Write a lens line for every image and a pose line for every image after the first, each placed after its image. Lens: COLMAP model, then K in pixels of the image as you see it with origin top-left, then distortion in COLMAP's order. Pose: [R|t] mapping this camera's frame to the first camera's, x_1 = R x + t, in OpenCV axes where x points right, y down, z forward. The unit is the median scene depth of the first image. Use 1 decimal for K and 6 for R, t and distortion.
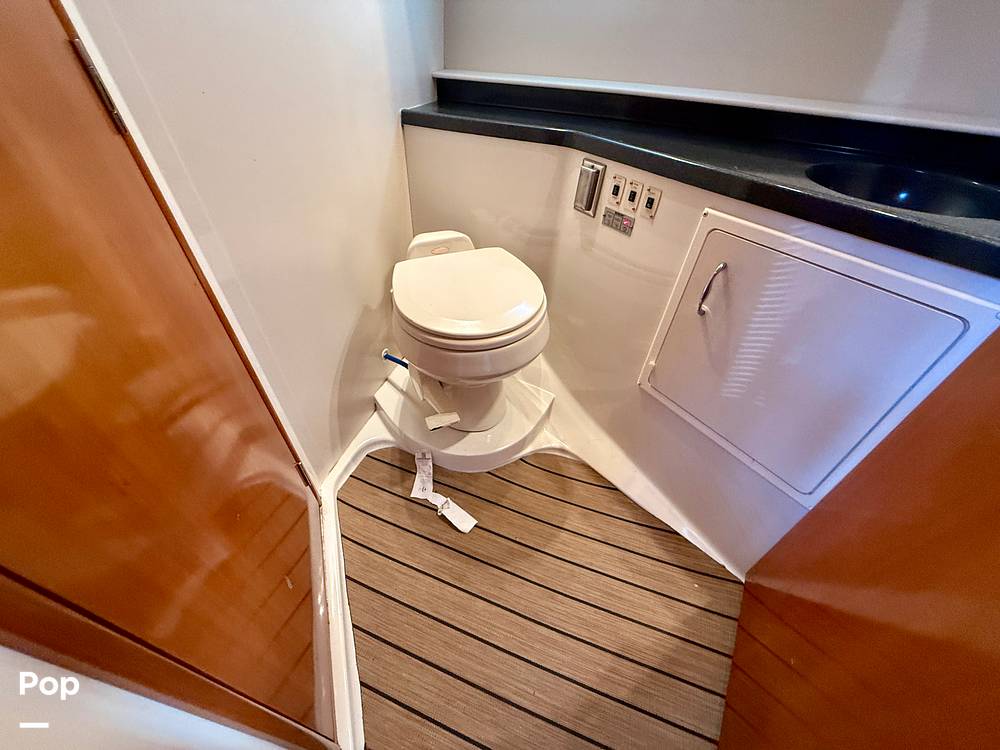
lens RADIAL K [[397.9, 0, 498.1], [0, 397.9, 374.6], [0, 0, 1]] dist [0.000770, -0.000235]
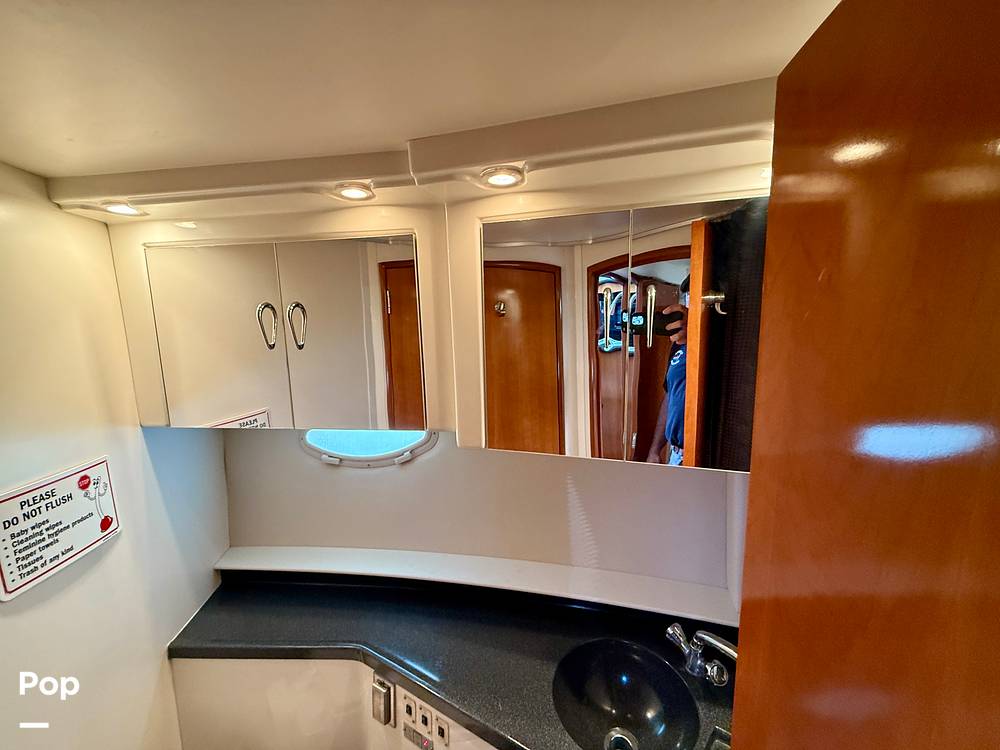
lens RADIAL K [[397.9, 0, 498.2], [0, 397.9, 376.2], [0, 0, 1]] dist [0.000770, -0.000235]
pose [[0.909675, -0.115393, 0.398968, 0.178650], [0.310122, 0.827692, -0.467708, -0.574145], [-0.276252, 0.549191, 0.788717, -0.324155]]
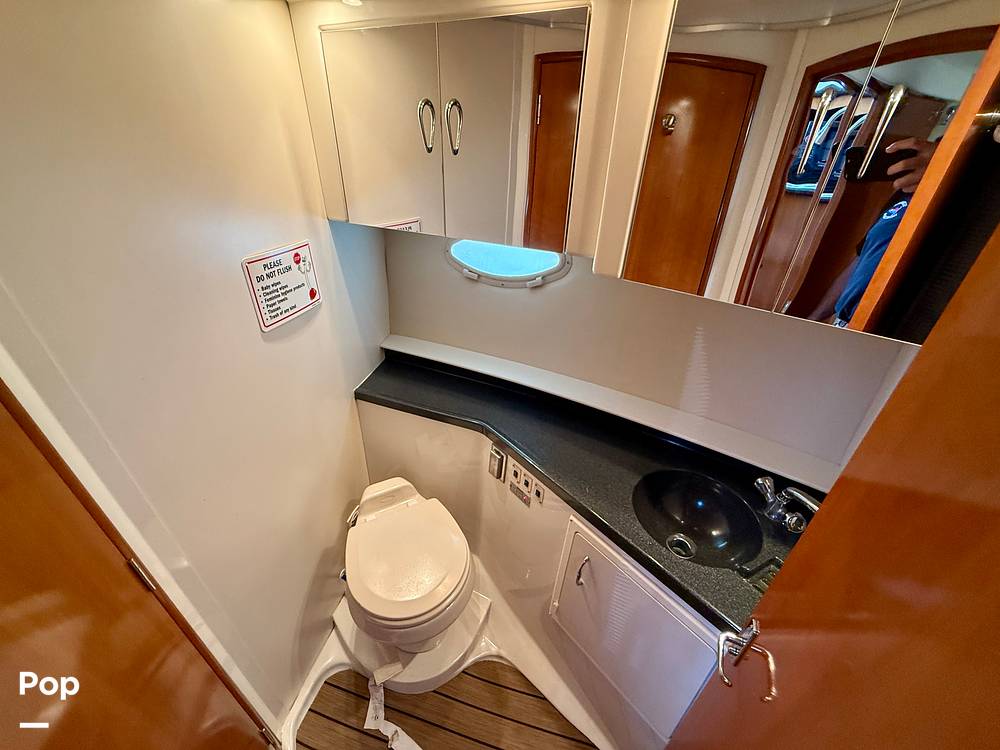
lens RADIAL K [[397.9, 0, 498.8], [0, 397.9, 374.7], [0, 0, 1]] dist [0.000770, -0.000235]
pose [[0.995766, -0.050870, 0.076561, 0.140761], [0.063219, 0.983642, -0.168674, -0.523771], [-0.066728, 0.172800, 0.982694, -0.343953]]
